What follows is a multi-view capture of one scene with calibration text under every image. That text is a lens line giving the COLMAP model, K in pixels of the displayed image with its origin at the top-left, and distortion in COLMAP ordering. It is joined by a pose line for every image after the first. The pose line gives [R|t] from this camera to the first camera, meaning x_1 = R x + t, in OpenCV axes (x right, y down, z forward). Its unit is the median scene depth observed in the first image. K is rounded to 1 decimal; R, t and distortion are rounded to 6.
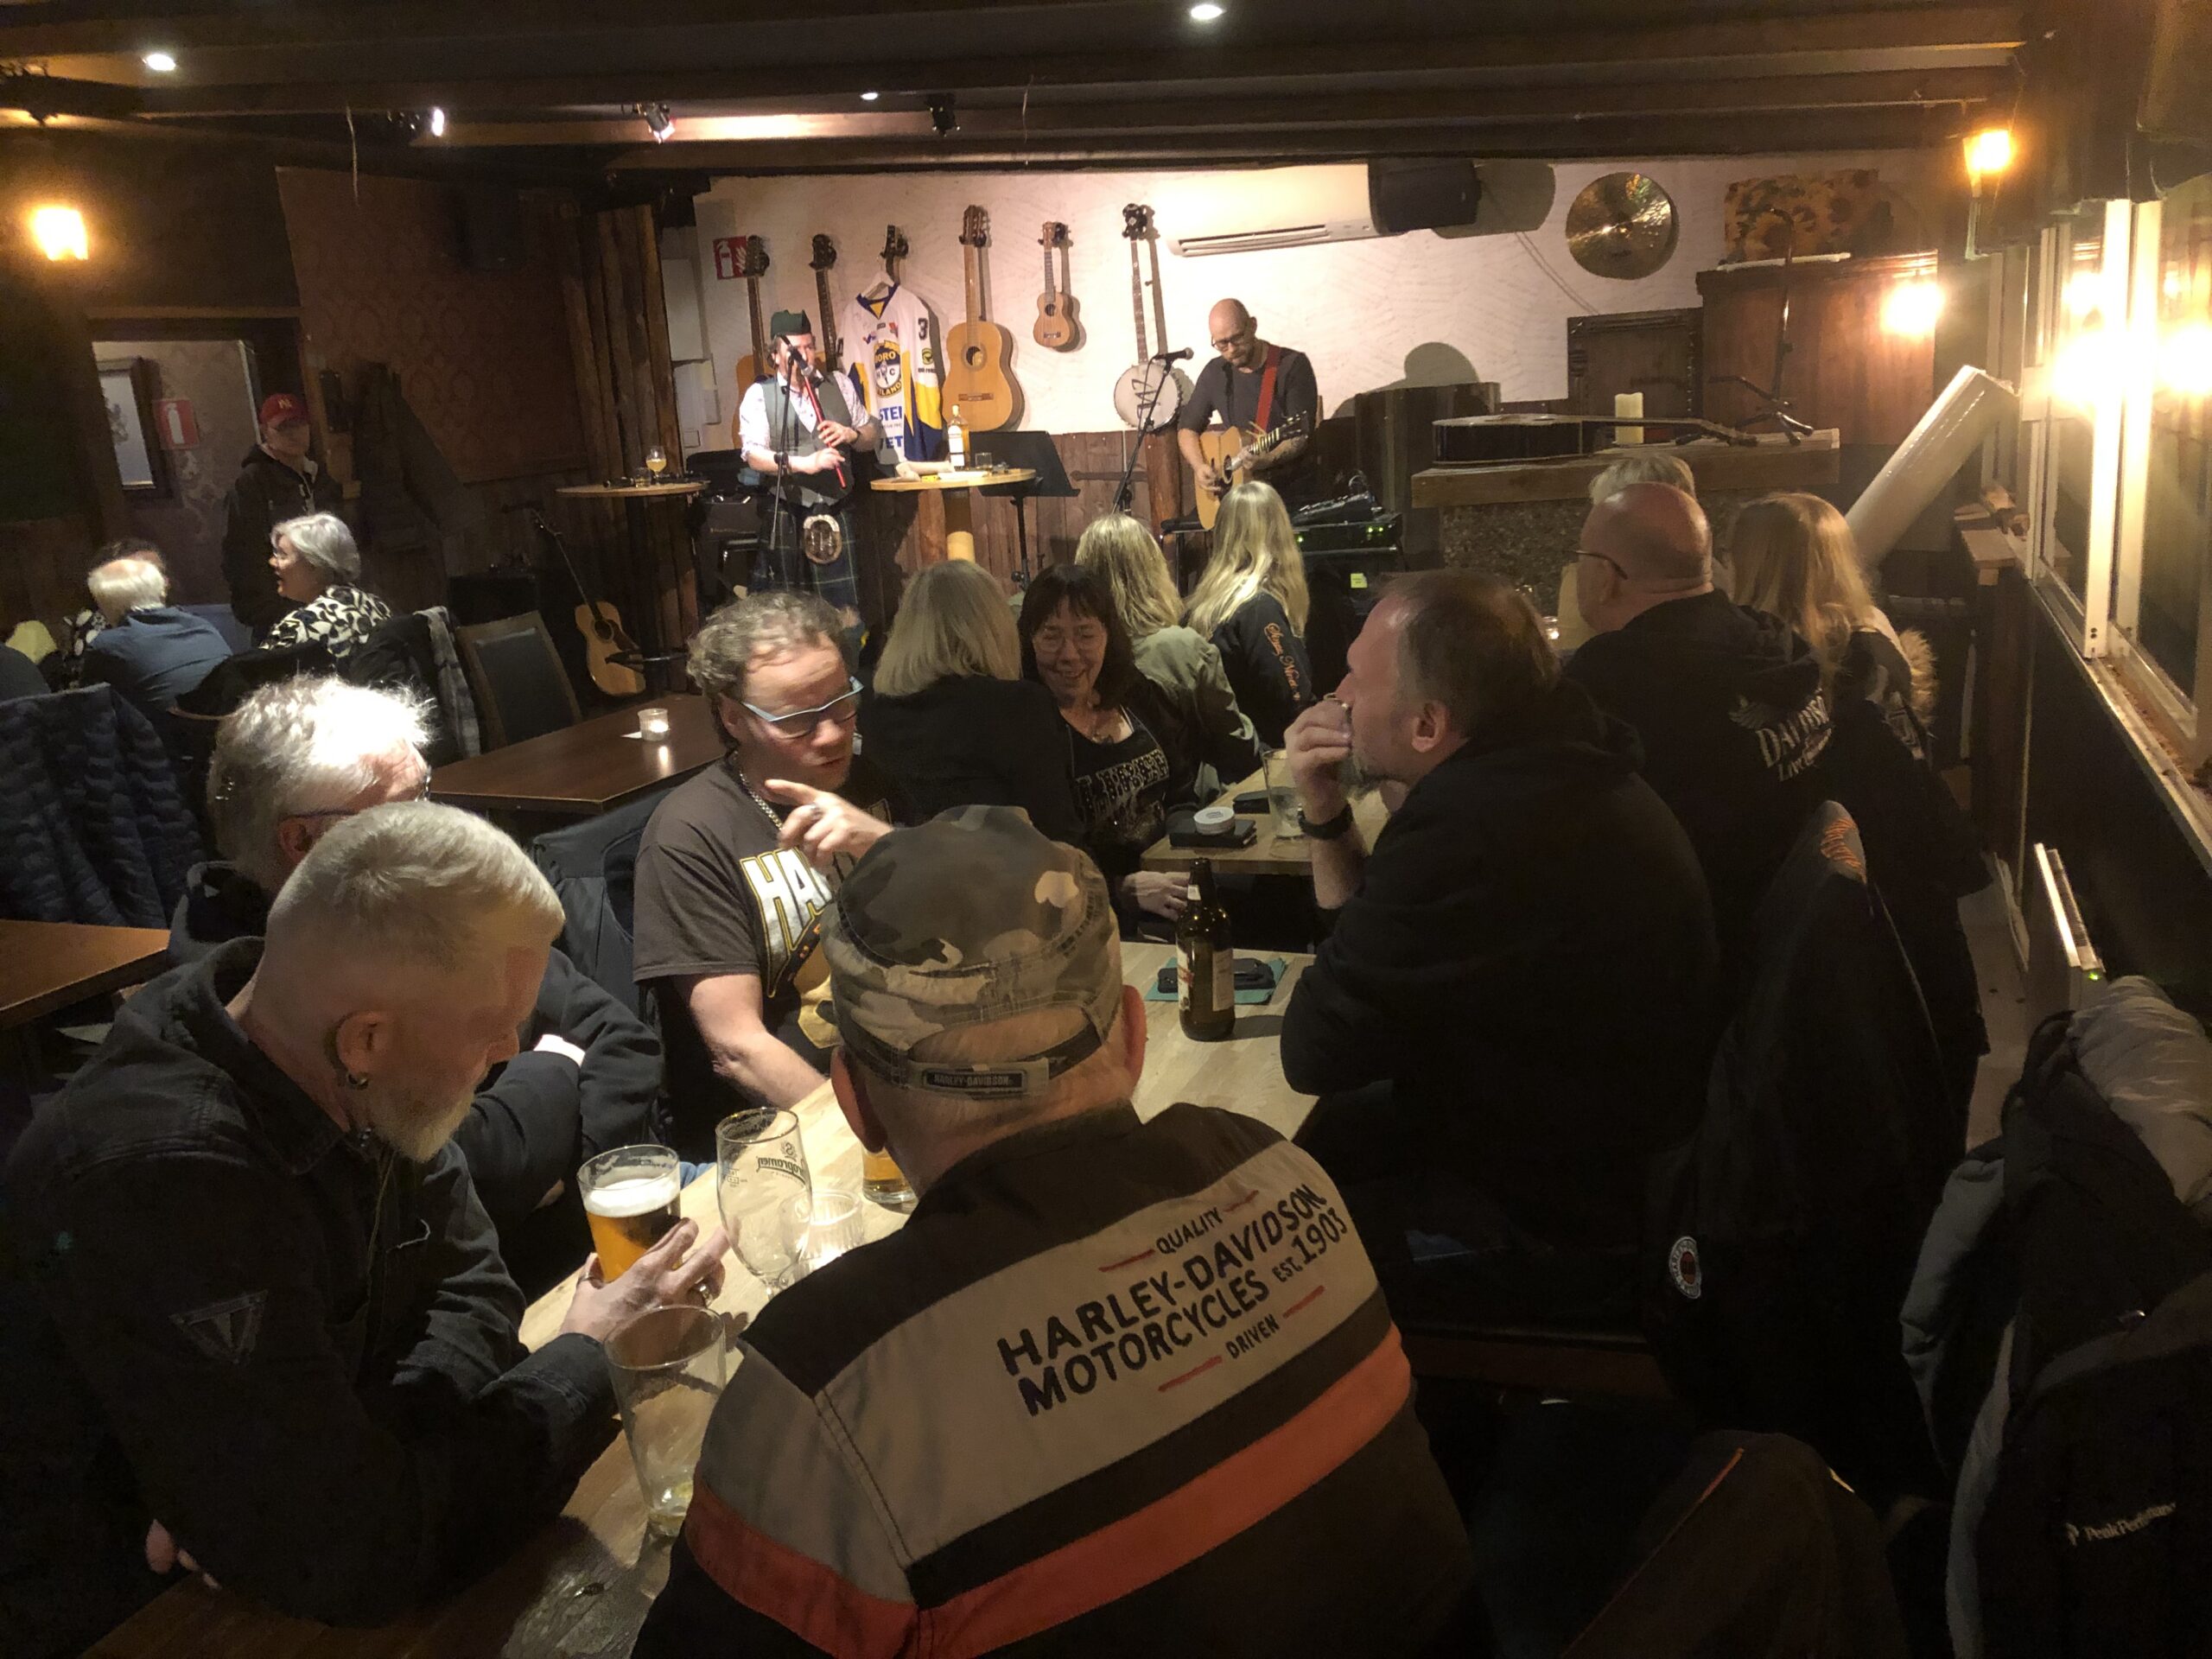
lens RADIAL K [[1821.1, 0, 1154.7], [0, 1821.1, 828.1], [0, 0, 1]] dist [0.054354, -0.003467]
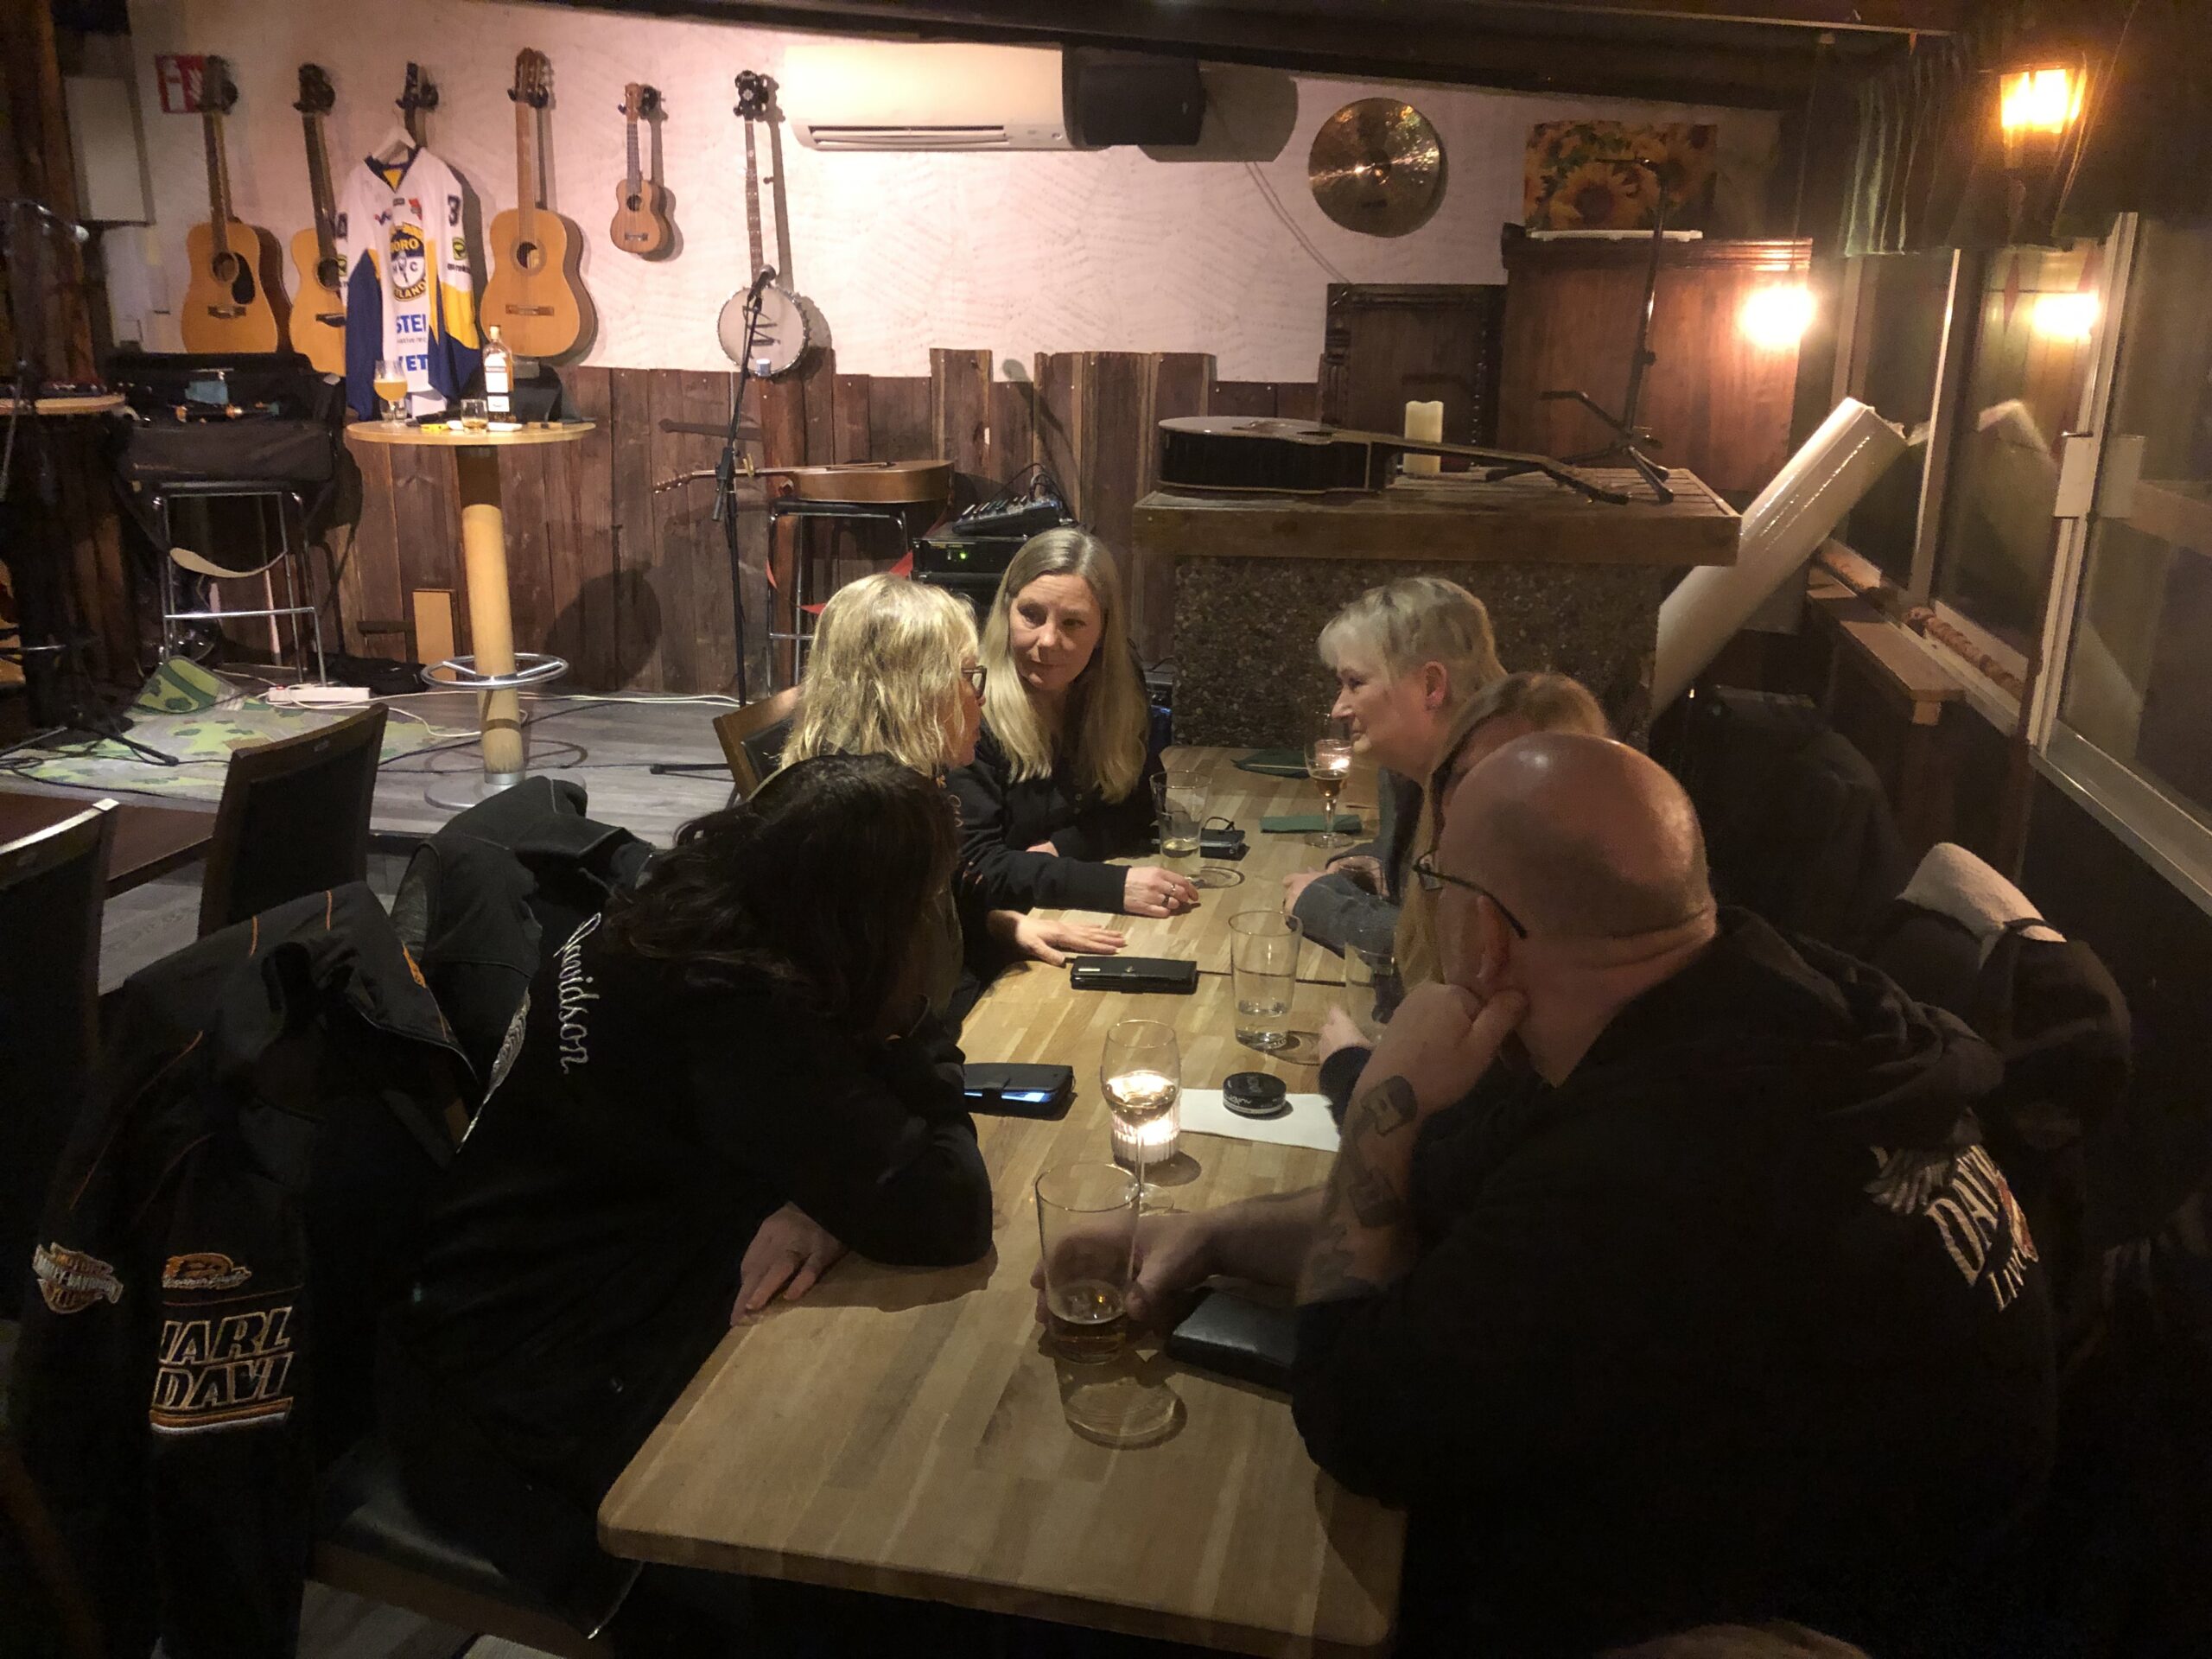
lens RADIAL K [[1822.2, 0, 1106.0], [0, 1822.2, 829.5], [0, 0, 1]] dist [0.056917, -0.006714]
pose [[0.984371, 0.034941, 0.172609, 0.012334], [-0.041987, 0.998420, 0.037338, -0.063436], [-0.171031, -0.044002, 0.984283, 0.213825]]
